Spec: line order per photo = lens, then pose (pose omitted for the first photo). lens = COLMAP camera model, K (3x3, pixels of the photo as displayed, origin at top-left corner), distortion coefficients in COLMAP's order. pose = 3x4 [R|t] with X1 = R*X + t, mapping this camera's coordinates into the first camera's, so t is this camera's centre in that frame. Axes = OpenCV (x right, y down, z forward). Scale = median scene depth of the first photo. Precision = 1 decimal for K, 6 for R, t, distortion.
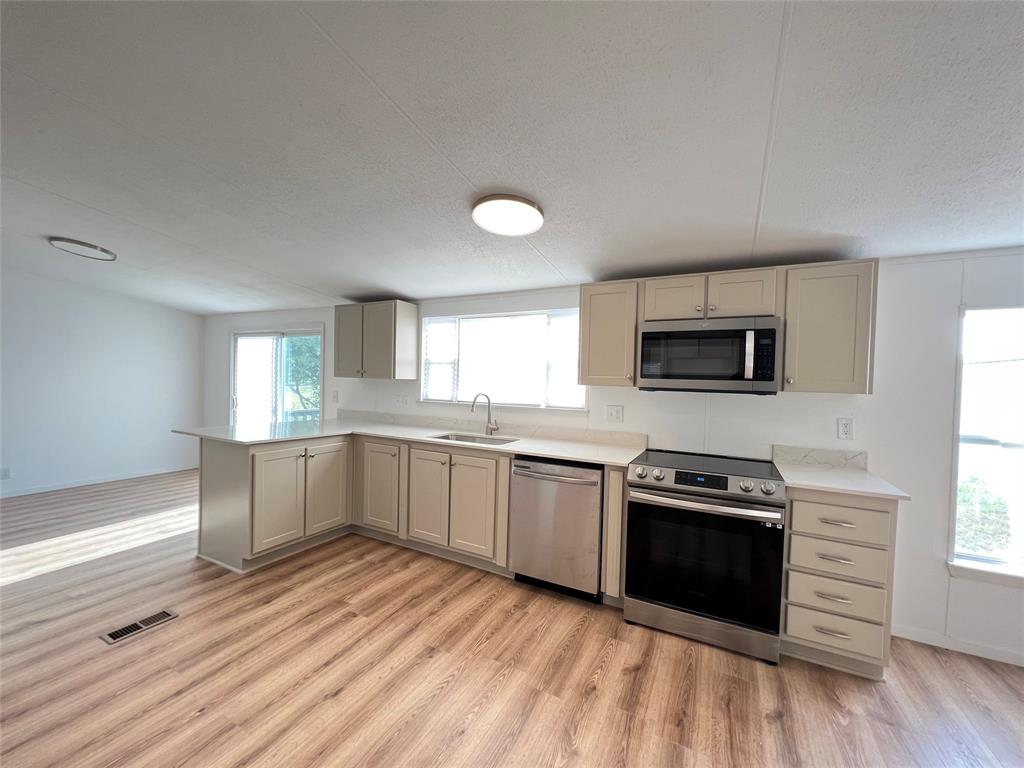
lens RADIAL K [[408.3, 0, 513.8], [0, 408.3, 385.7], [0, 0, 1]] dist [-0.001510, 0.000324]
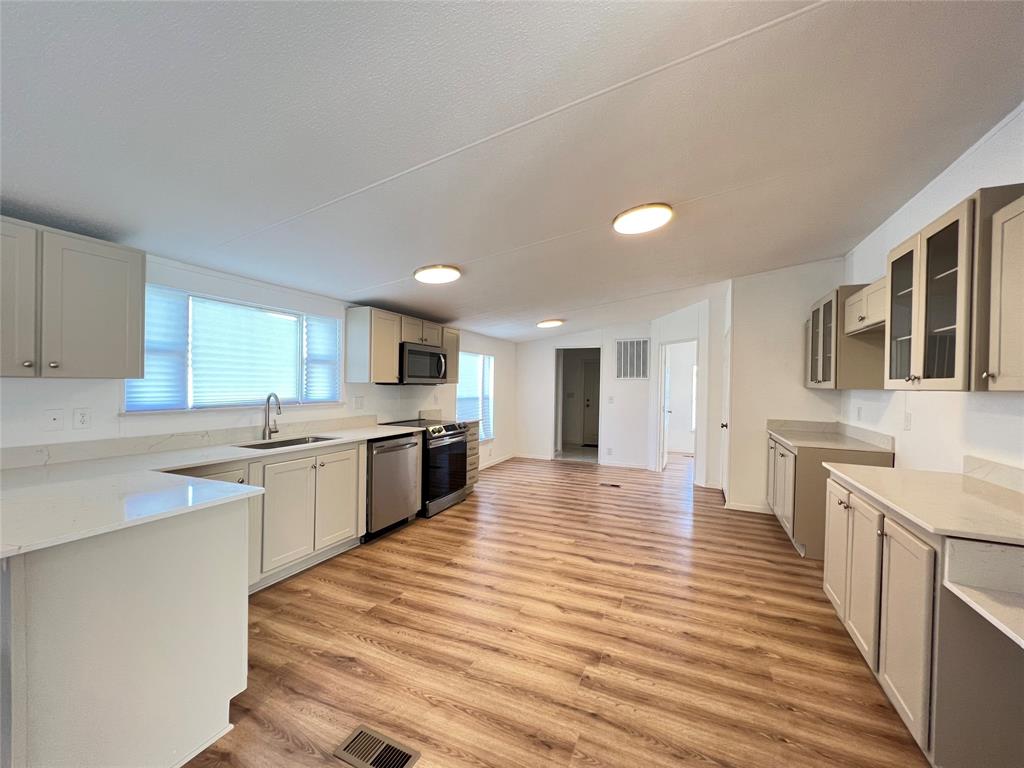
lens RADIAL K [[408.3, 0, 513.8], [0, 408.3, 385.7], [0, 0, 1]] dist [-0.001510, 0.000324]
pose [[-0.067403, -0.033431, 0.997166, -1.407029], [-0.004854, 0.999438, 0.033179, -0.043680], [-0.997714, -0.002604, -0.067527, 0.727576]]
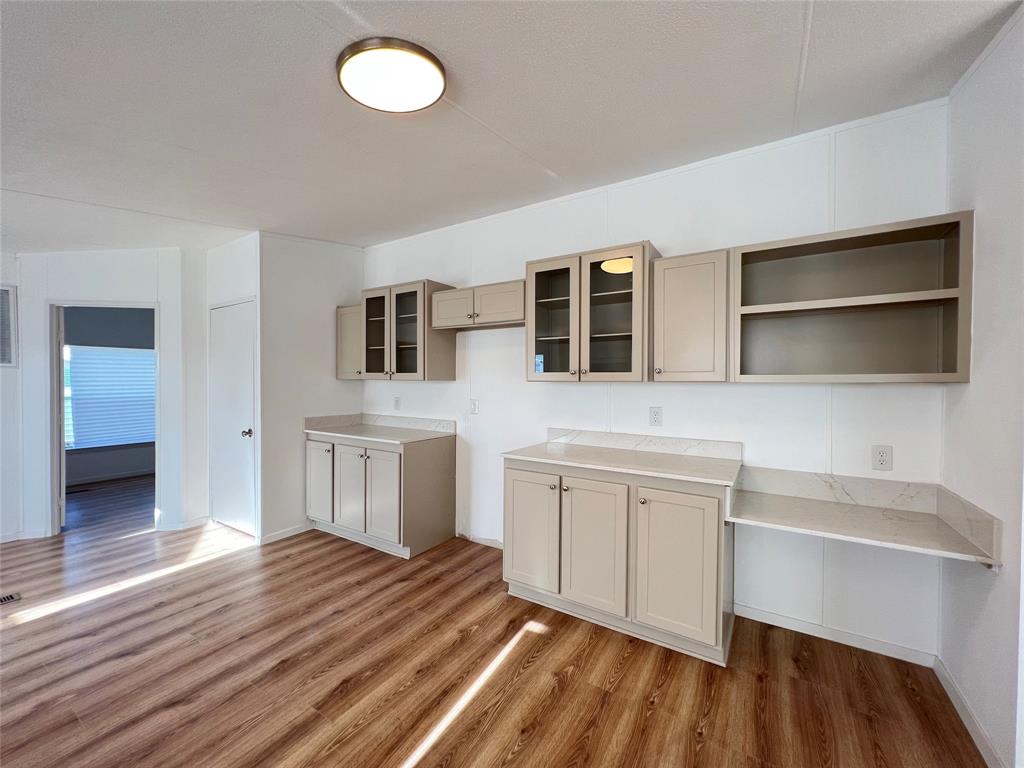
lens RADIAL K [[408.3, 0, 513.8], [0, 408.3, 385.7], [0, 0, 1]] dist [-0.001510, 0.000324]
pose [[-0.996116, -0.032921, 0.081669, -0.556105], [-0.030665, 0.999117, 0.028718, -0.024121], [-0.082542, 0.026102, -0.996246, 0.909704]]
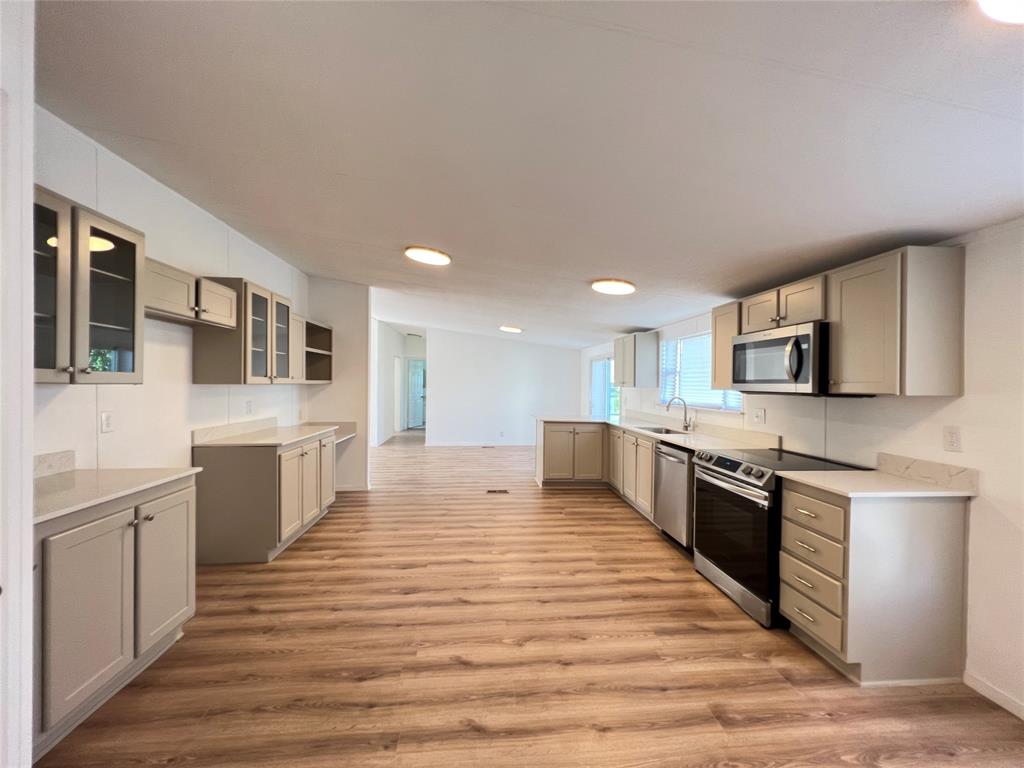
lens RADIAL K [[411.2, 0, 512.0], [0, 411.2, 384.0], [0, 0, 1]] dist [-0.000196, 0.000107]
pose [[0.537505, -0.021559, -0.842985, 1.034687], [-0.006909, 0.999527, -0.029968, 0.027002], [0.843232, 0.021932, 0.537102, -0.204096]]
